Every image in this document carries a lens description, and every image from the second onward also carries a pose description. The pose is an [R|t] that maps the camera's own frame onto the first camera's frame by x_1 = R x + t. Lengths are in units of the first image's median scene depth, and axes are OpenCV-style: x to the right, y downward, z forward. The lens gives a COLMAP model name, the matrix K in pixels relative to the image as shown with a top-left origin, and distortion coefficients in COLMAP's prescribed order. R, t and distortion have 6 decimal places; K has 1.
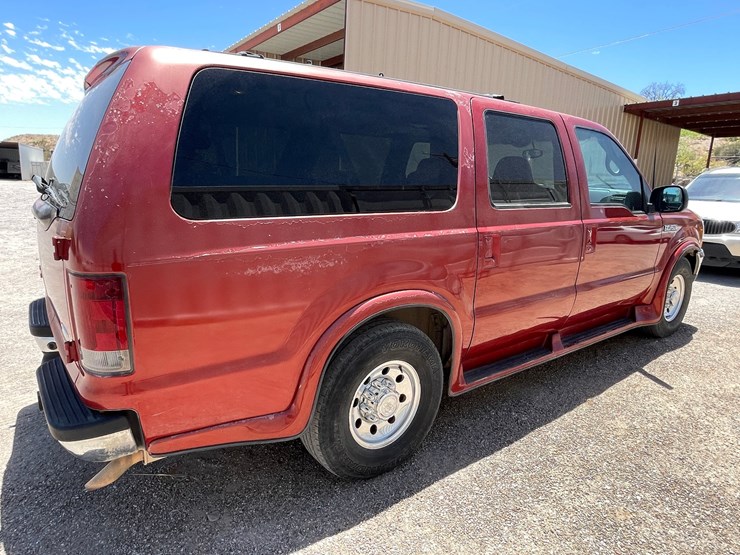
lens RADIAL K [[423.1, 0, 364.1], [0, 423.1, 279.1], [0, 0, 1]] dist [-0.000810, -0.000255]
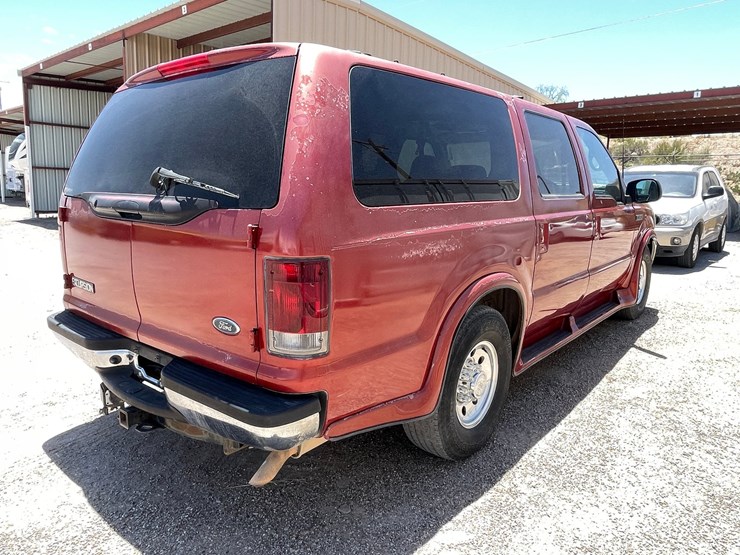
lens RADIAL K [[476.7, 0, 368.6], [0, 476.7, 272.4], [0, 0, 1]] dist [-0.002160, 0.000513]
pose [[0.975611, -0.051429, 0.213396, -0.428178], [0.060559, 0.997498, -0.036465, 0.044527], [-0.210987, 0.048499, 0.976285, -0.104935]]
